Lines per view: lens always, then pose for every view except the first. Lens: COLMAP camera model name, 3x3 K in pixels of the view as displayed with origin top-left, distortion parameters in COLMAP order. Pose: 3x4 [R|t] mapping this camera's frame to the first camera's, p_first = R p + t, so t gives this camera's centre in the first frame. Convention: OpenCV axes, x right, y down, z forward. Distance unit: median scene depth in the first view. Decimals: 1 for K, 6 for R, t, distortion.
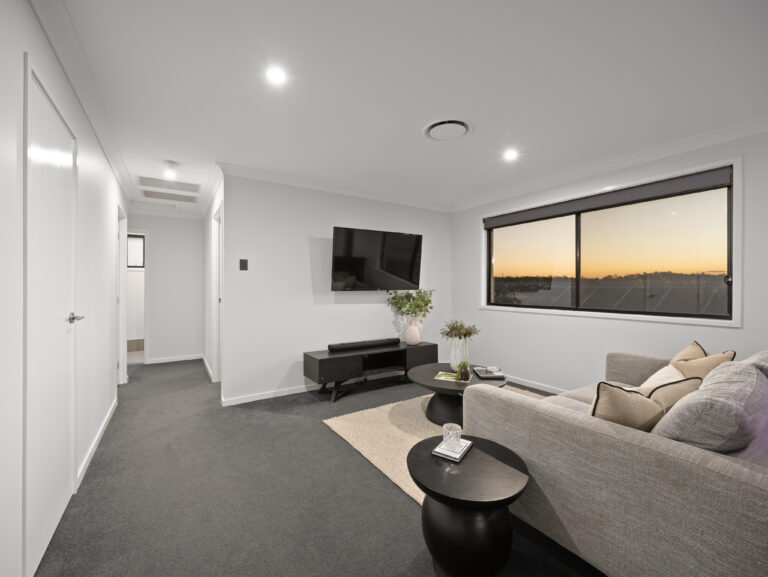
lens RADIAL K [[327.0, 0, 385.7], [0, 327.0, 288.8], [0, 0, 1]] dist [0.000345, 0.000566]
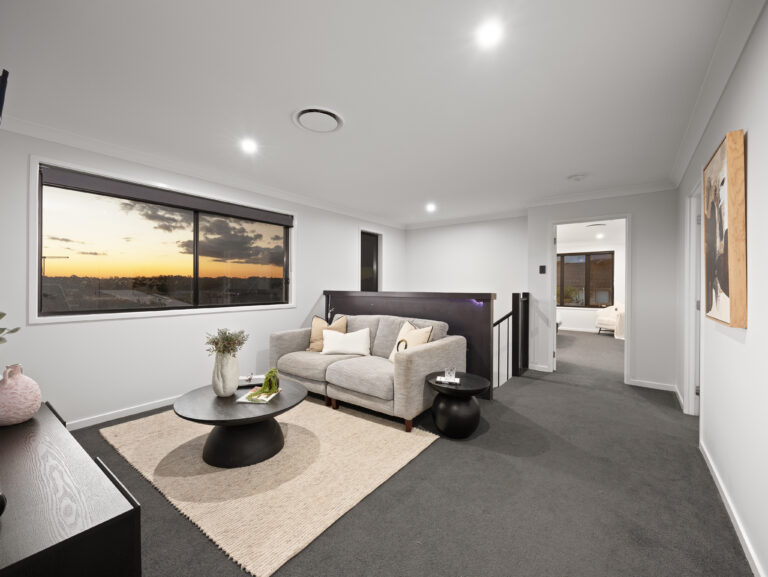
lens RADIAL K [[327.0, 0, 385.7], [0, 327.0, 288.8], [0, 0, 1]] dist [0.000345, 0.000566]
pose [[-0.337955, -0.007321, 0.941134, -0.650739], [0.019541, 0.999700, 0.014794, 0.000169], [-0.940959, 0.023390, -0.337710, 0.955546]]
